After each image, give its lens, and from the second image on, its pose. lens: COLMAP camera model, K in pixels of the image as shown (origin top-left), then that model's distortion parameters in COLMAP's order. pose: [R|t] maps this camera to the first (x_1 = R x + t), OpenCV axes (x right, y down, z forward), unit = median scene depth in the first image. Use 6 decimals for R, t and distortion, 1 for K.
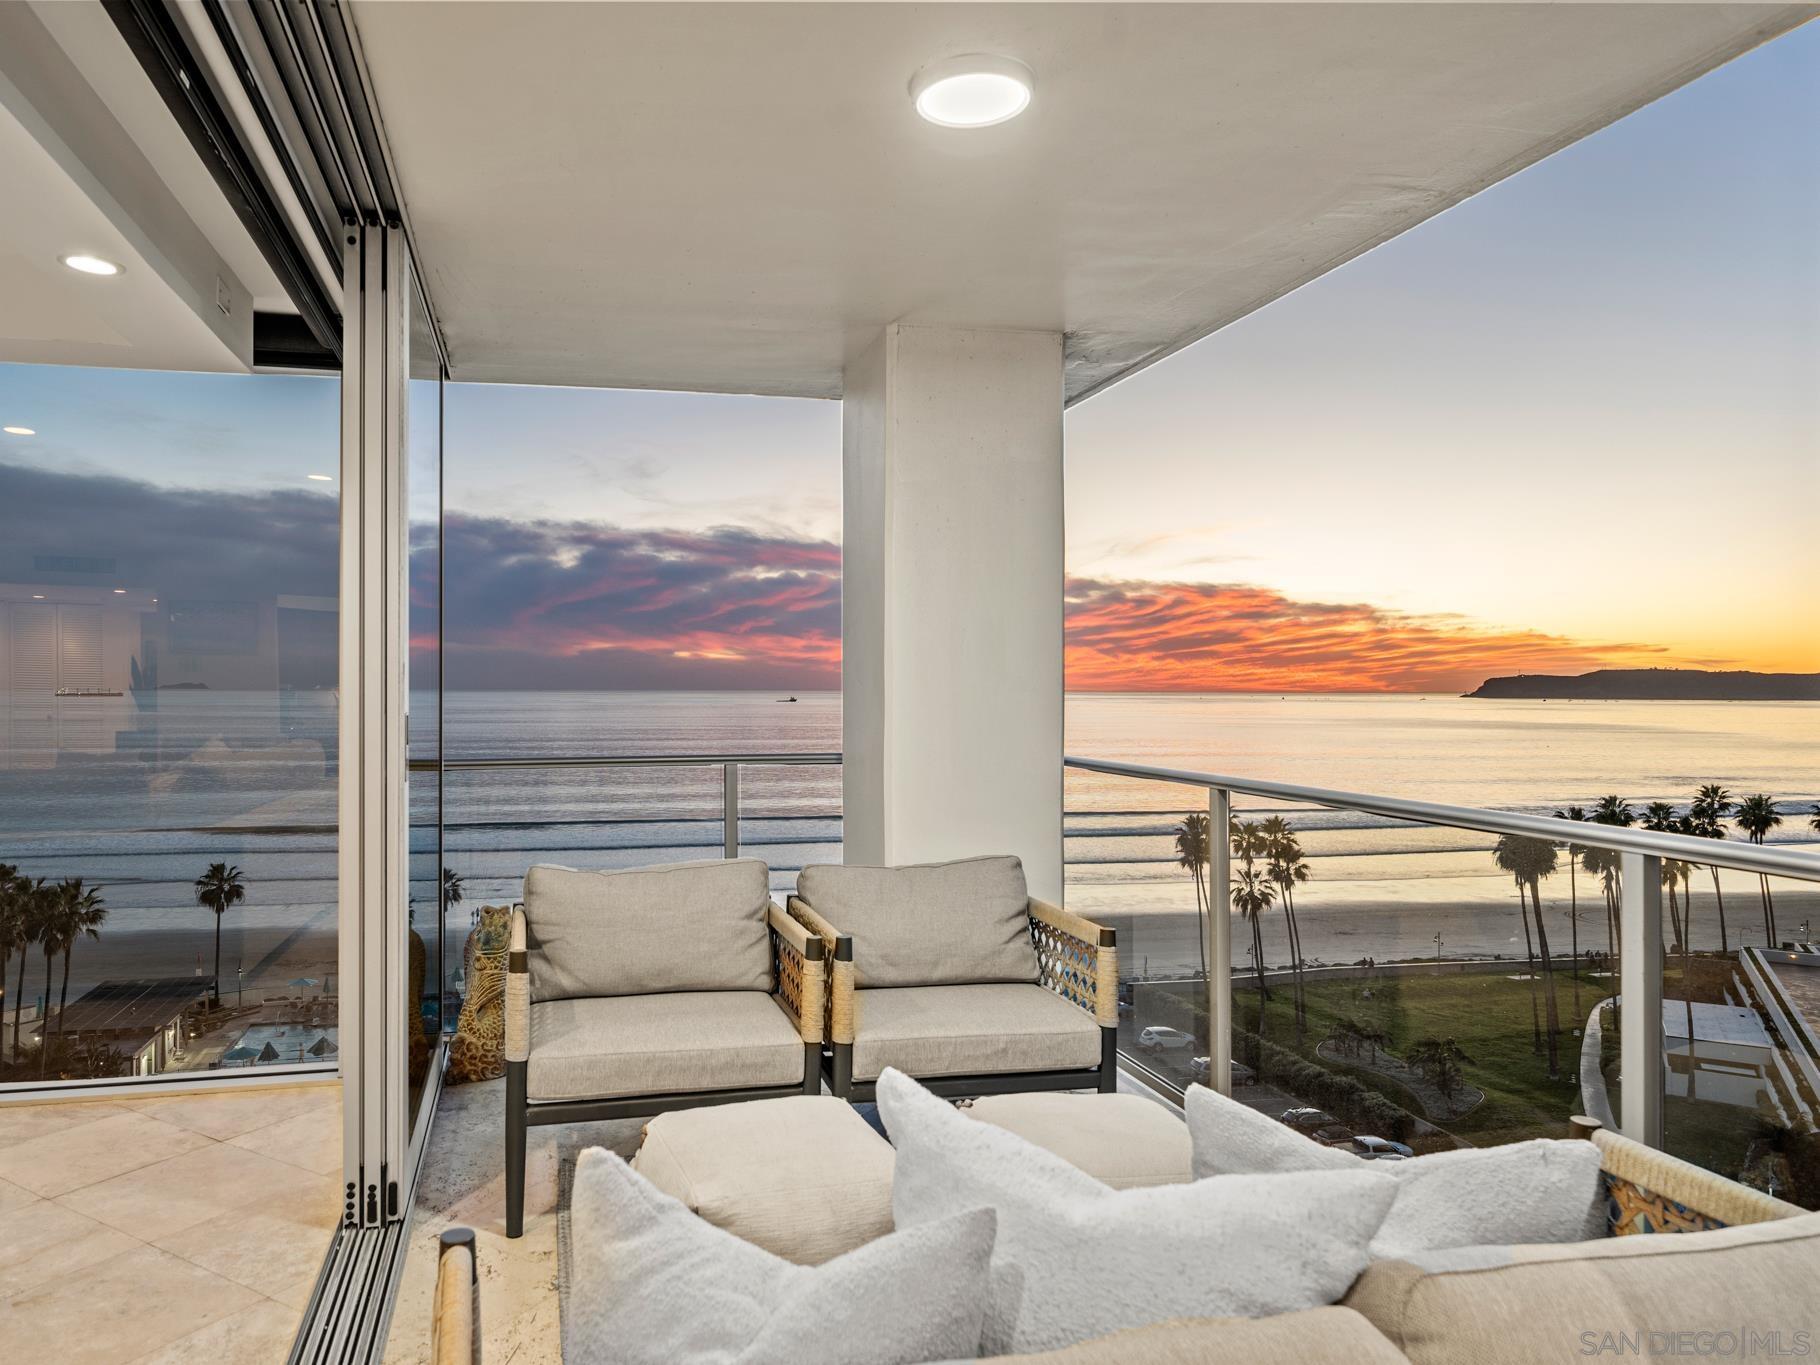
lens RADIAL K [[1225.1, 0, 812.5], [0, 1225.1, 686.8], [0, 0, 1]] dist [0.002334, -0.000088]
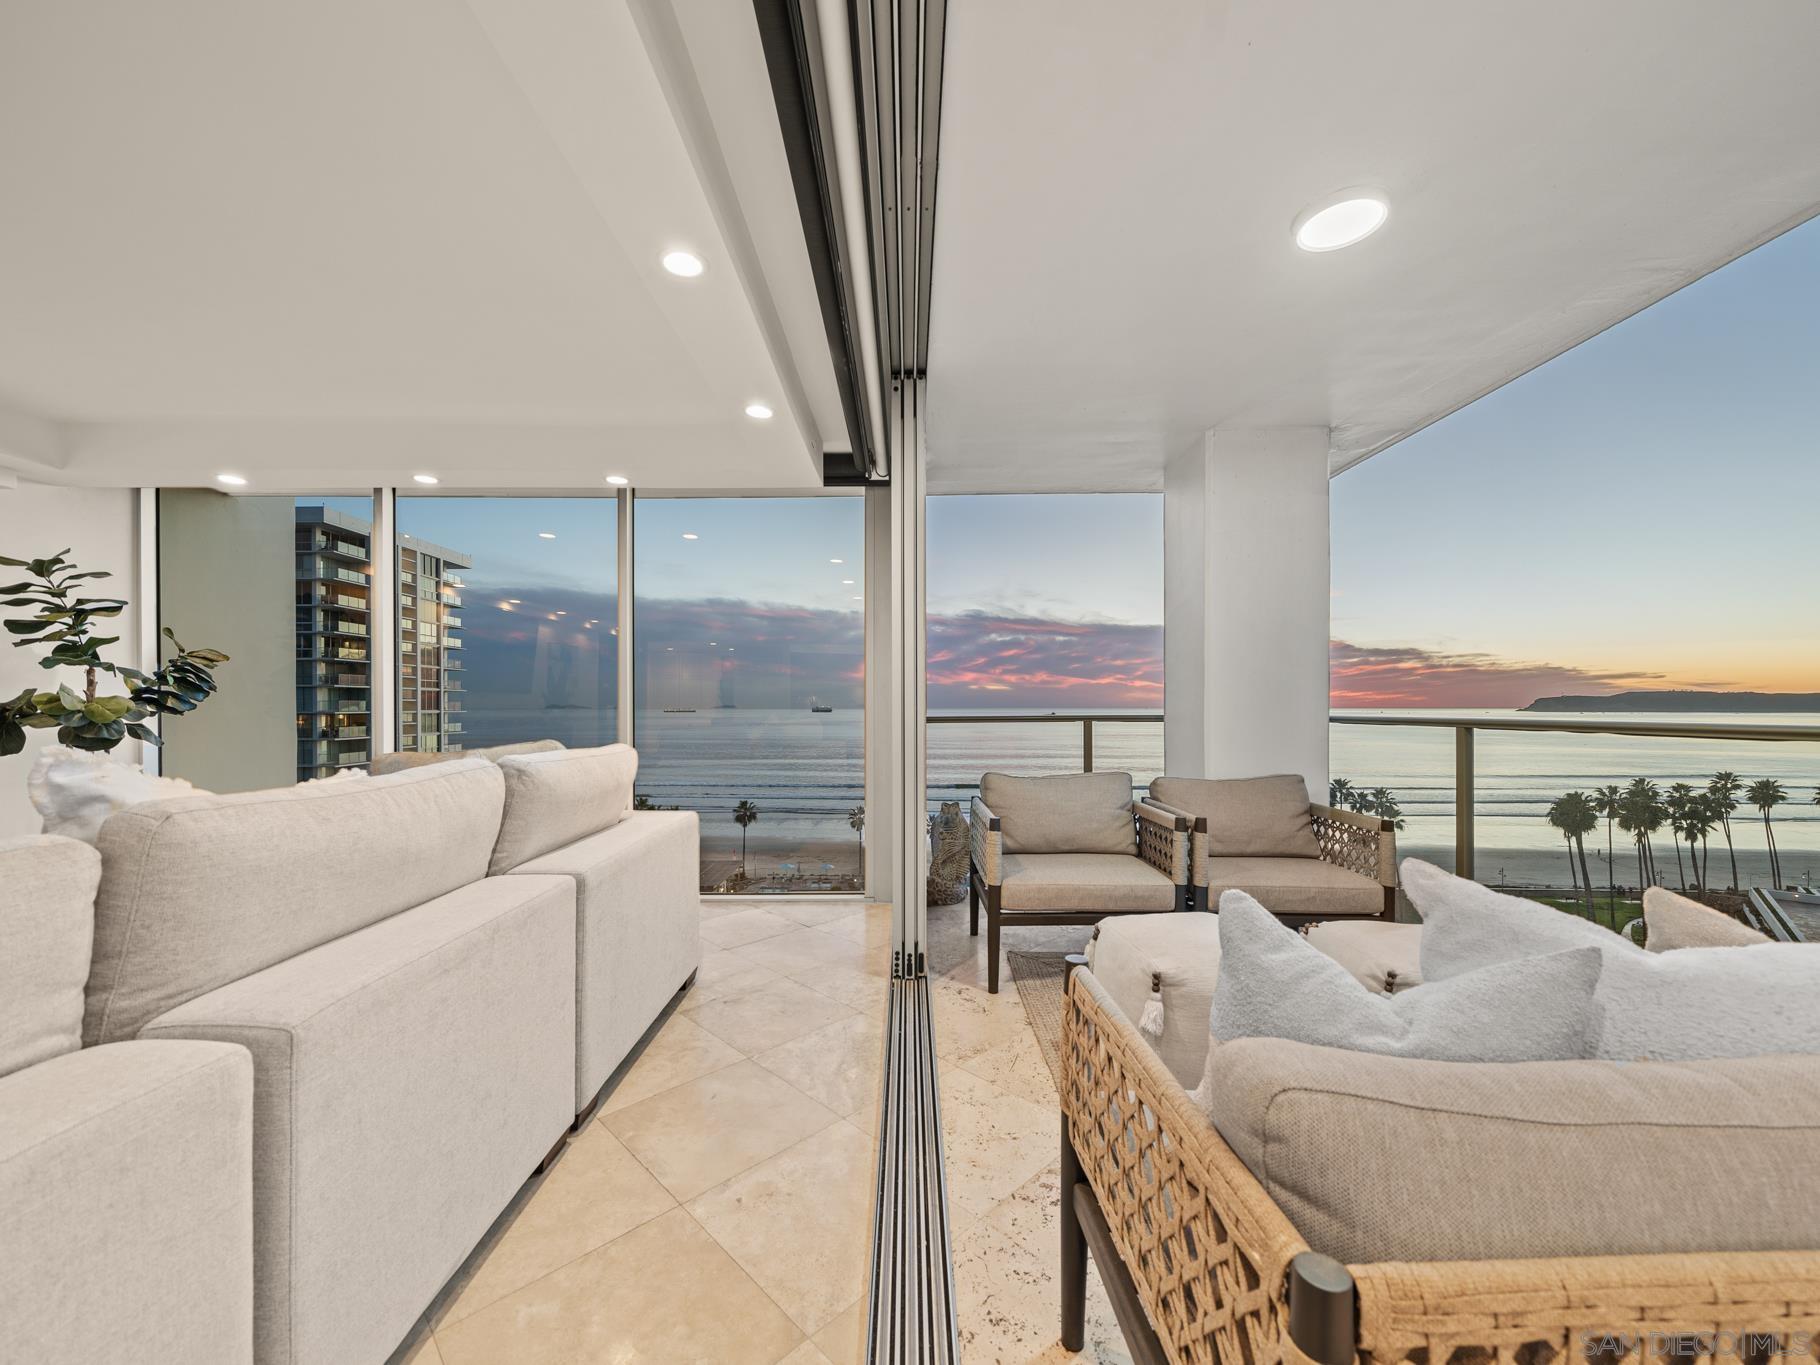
lens RADIAL K [[709.2, 0, 901.7], [0, 709.2, 706.4], [0, 0, 1]] dist [-0.008998, 0.000298]
pose [[0.974000, -0.003602, -0.226520, -0.137522], [0.003501, 0.999994, -0.000846, 0.063955], [0.226521, 0.000031, 0.974006, 0.051224]]
